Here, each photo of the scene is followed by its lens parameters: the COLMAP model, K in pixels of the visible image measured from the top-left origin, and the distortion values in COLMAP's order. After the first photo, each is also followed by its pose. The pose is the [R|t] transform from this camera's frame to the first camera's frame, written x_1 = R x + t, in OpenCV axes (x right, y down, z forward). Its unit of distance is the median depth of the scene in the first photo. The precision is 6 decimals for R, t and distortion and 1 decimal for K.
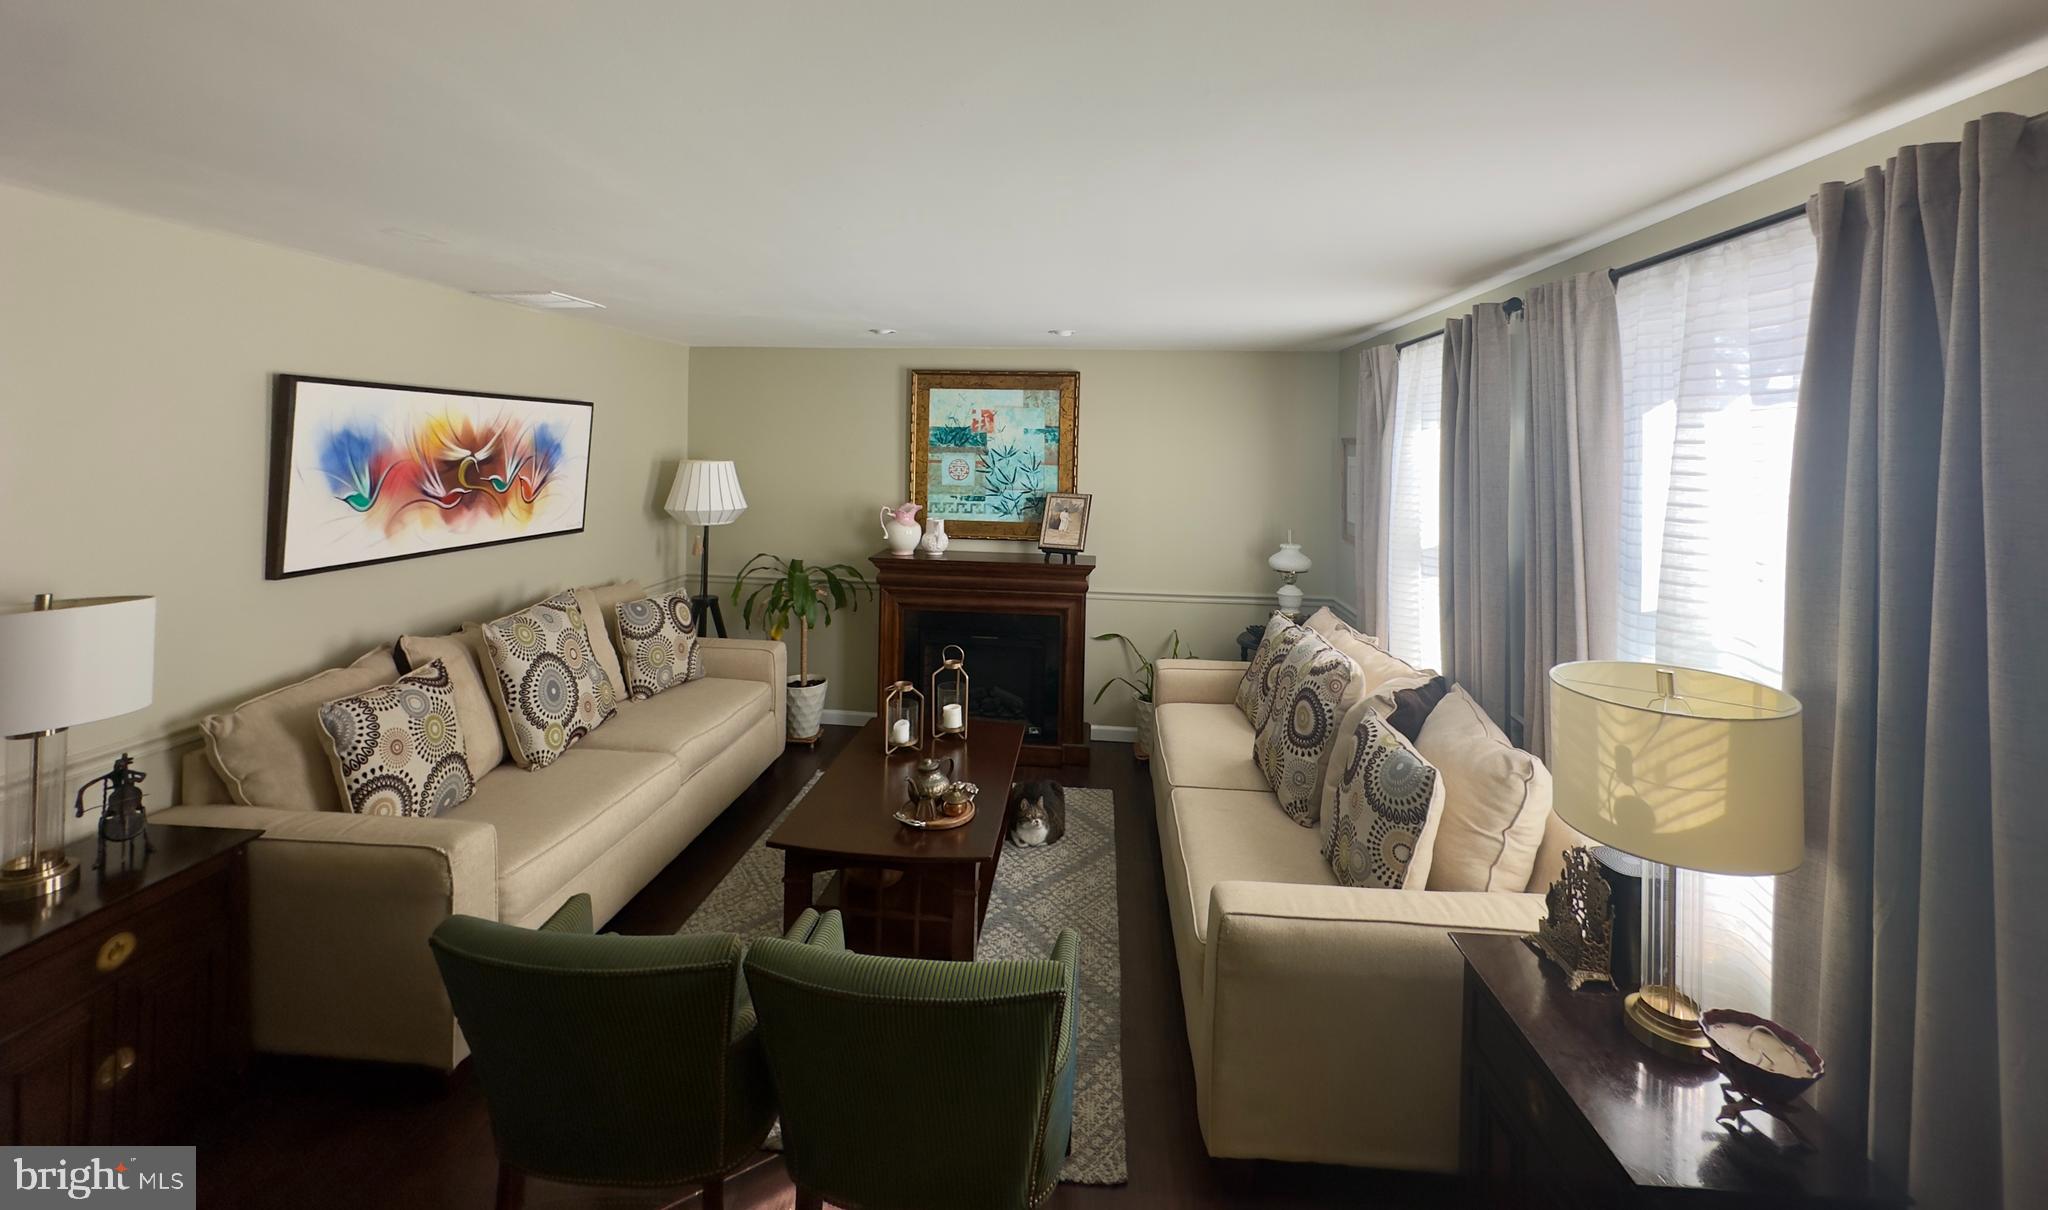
lens RADIAL K [[821.7, 0, 1022.3], [0, 821.7, 442.8], [0, 0, 1]] dist [-0.003264, 0.000437]
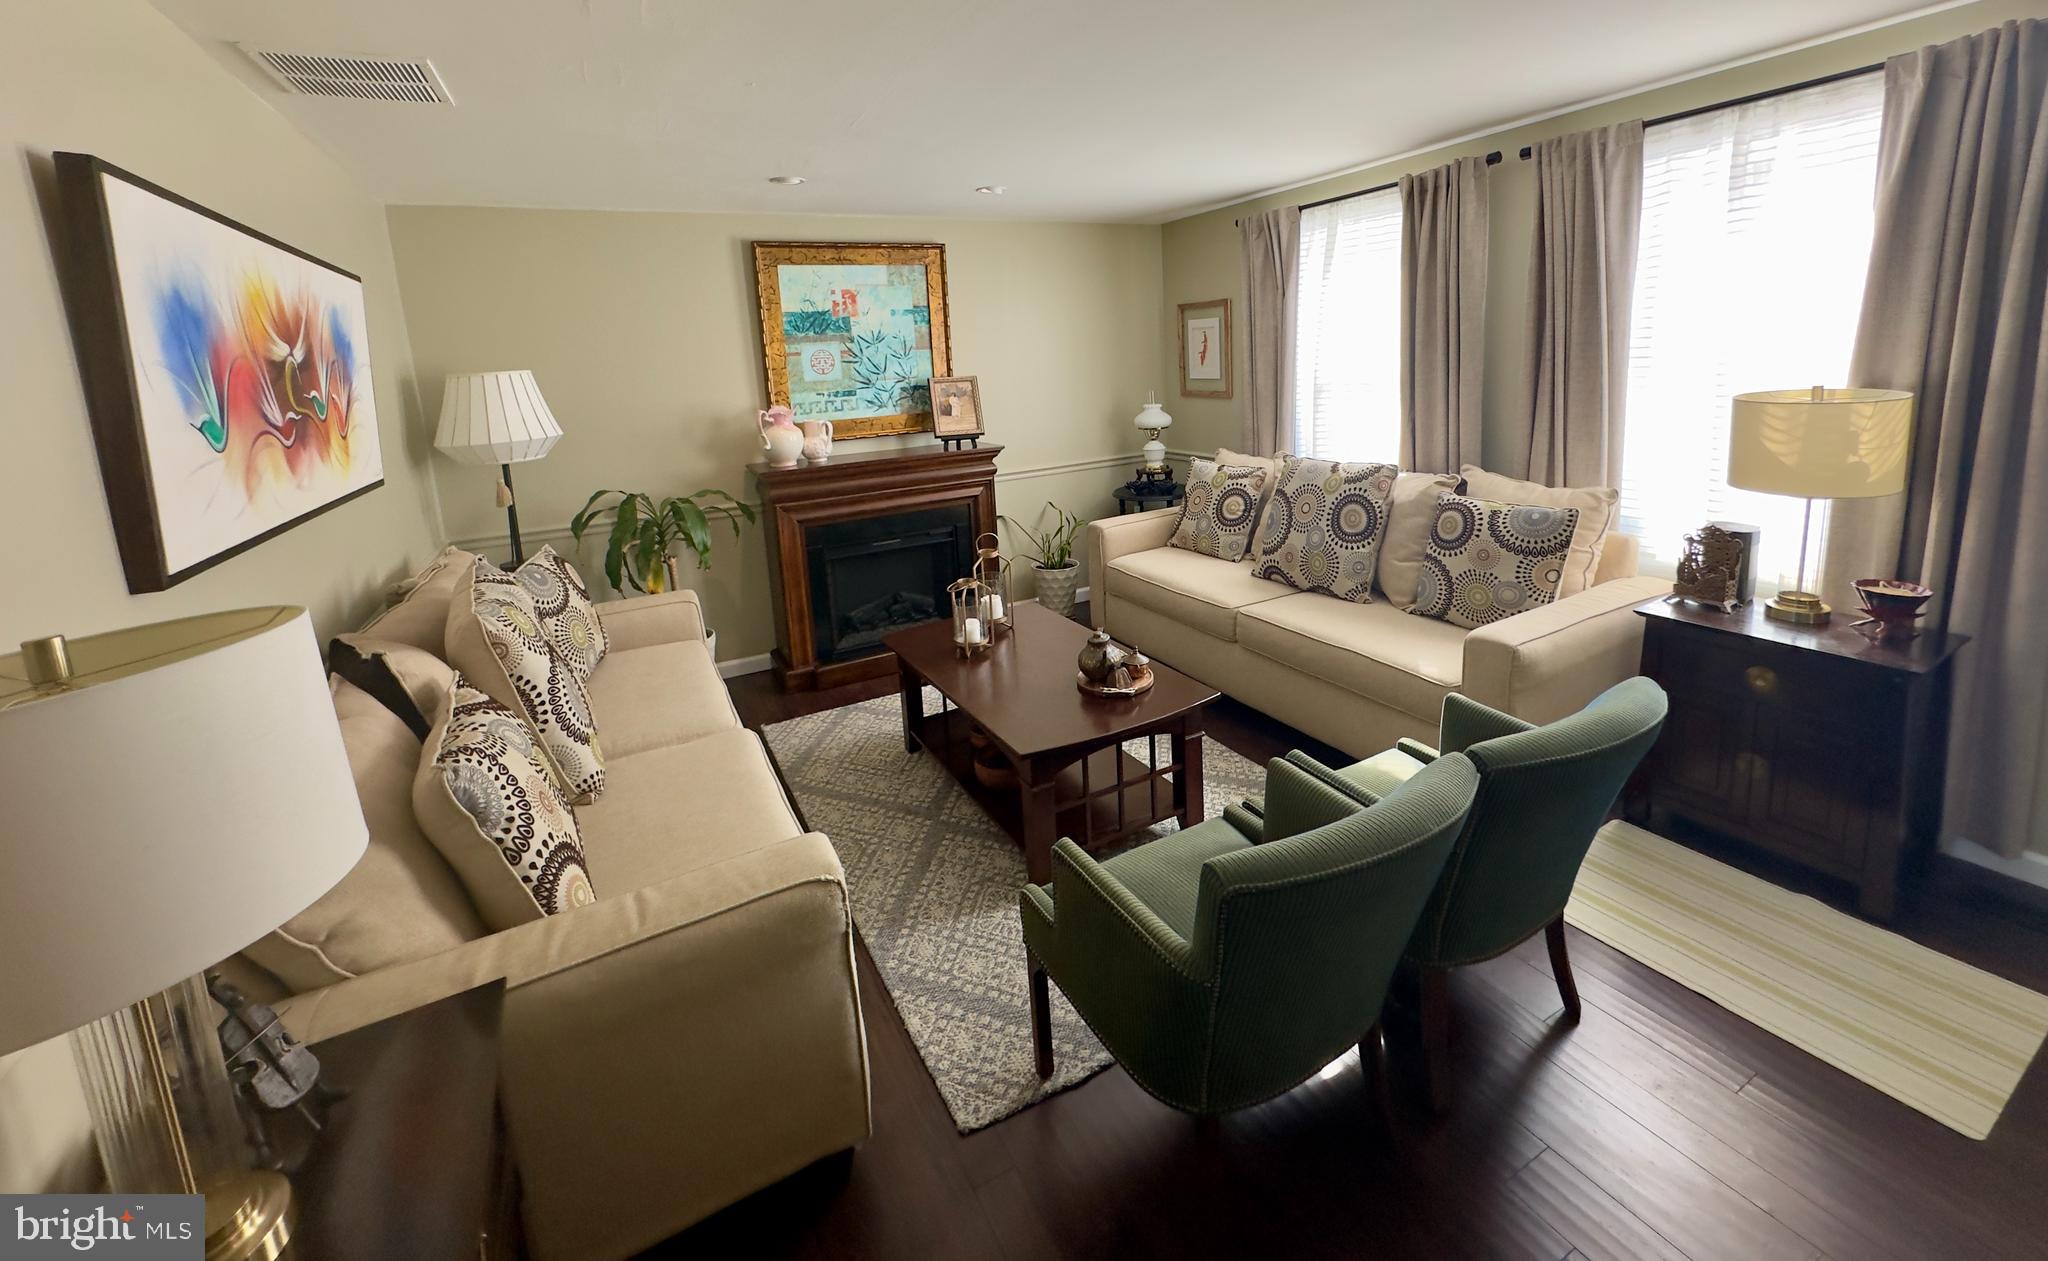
lens RADIAL K [[816.0, 0, 1033.9], [0, 816.0, 489.7], [0, 0, 1]] dist [-0.000930, -0.000152]
pose [[0.831828, -0.155653, 0.532760, -0.577999], [0.071120, 0.981850, 0.175818, 0.046598], [-0.550458, -0.108360, 0.827801, 0.246392]]
